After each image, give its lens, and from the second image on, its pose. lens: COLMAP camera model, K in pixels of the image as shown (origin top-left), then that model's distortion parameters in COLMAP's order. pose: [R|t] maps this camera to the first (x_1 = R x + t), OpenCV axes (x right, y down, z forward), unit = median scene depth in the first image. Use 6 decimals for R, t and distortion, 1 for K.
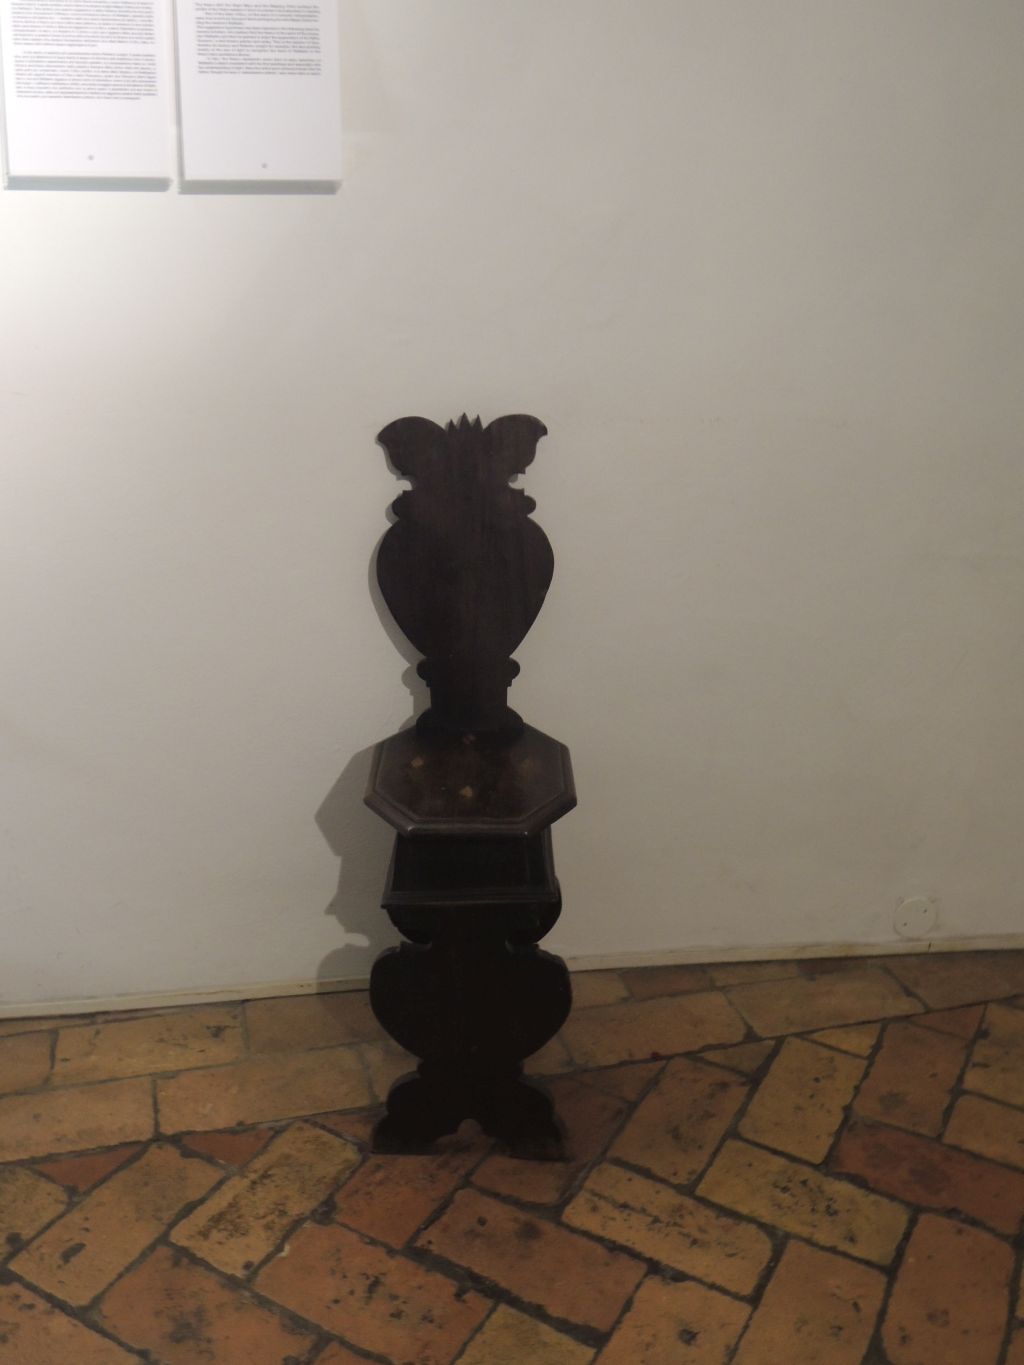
lens RADIAL K [[1215.7, 0, 512.0], [0, 1215.7, 682.5], [0, 0, 1]] dist [-0.021582, -0.015364]
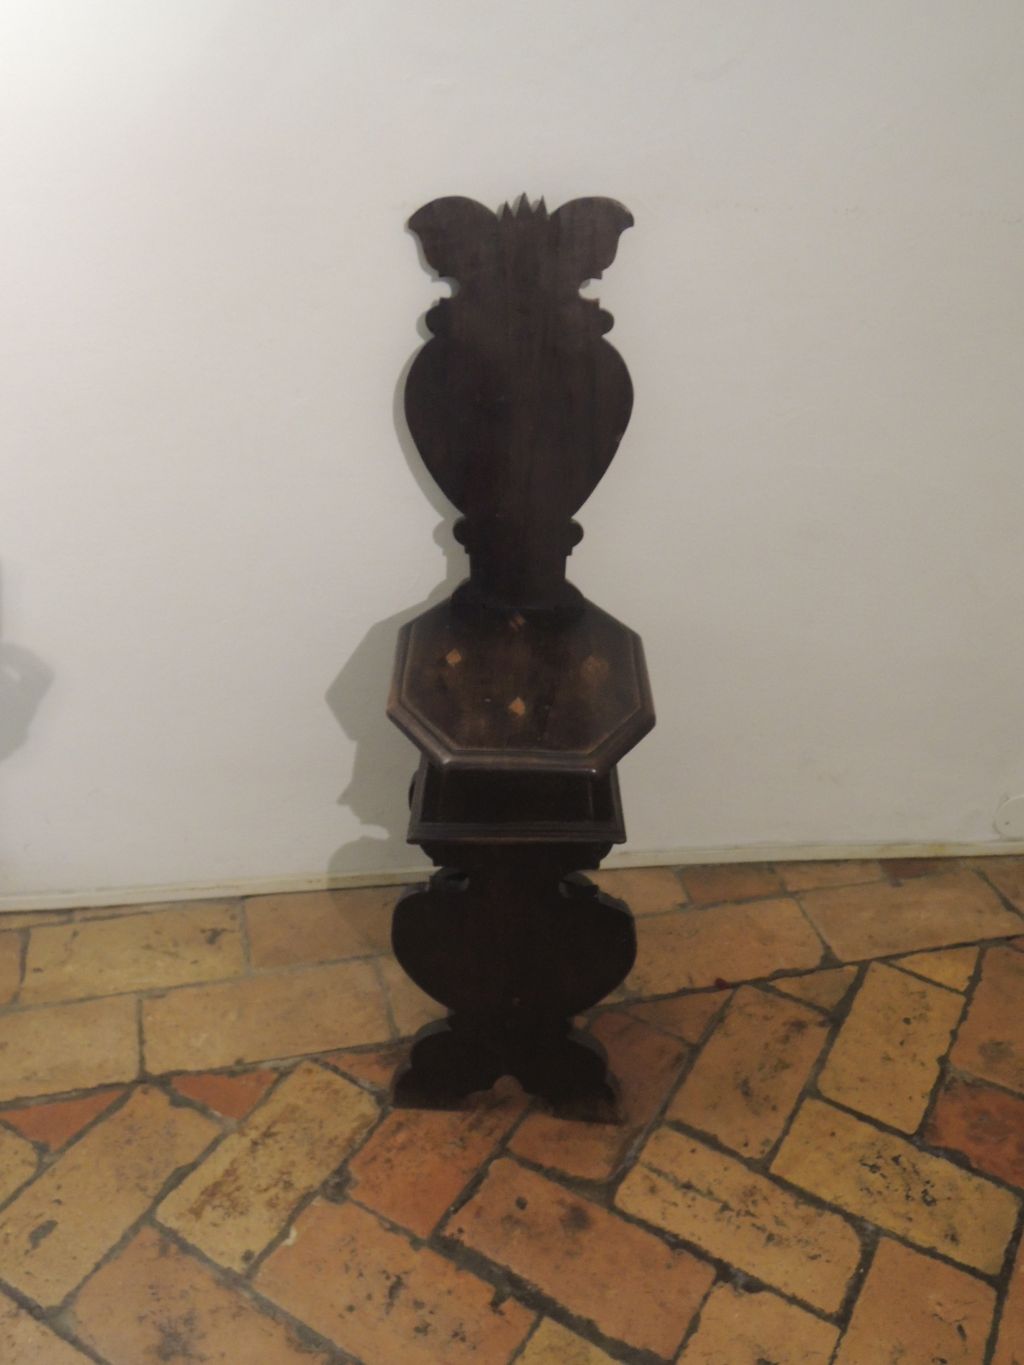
lens RADIAL K [[1215.7, 0, 512.0], [0, 1215.7, 682.5], [0, 0, 1]] dist [-0.021582, -0.015364]
pose [[0.999527, 0.030191, -0.005867, -0.035782], [-0.028428, 0.979705, 0.198419, -0.079886], [0.011739, -0.198158, 0.980100, 0.224429]]
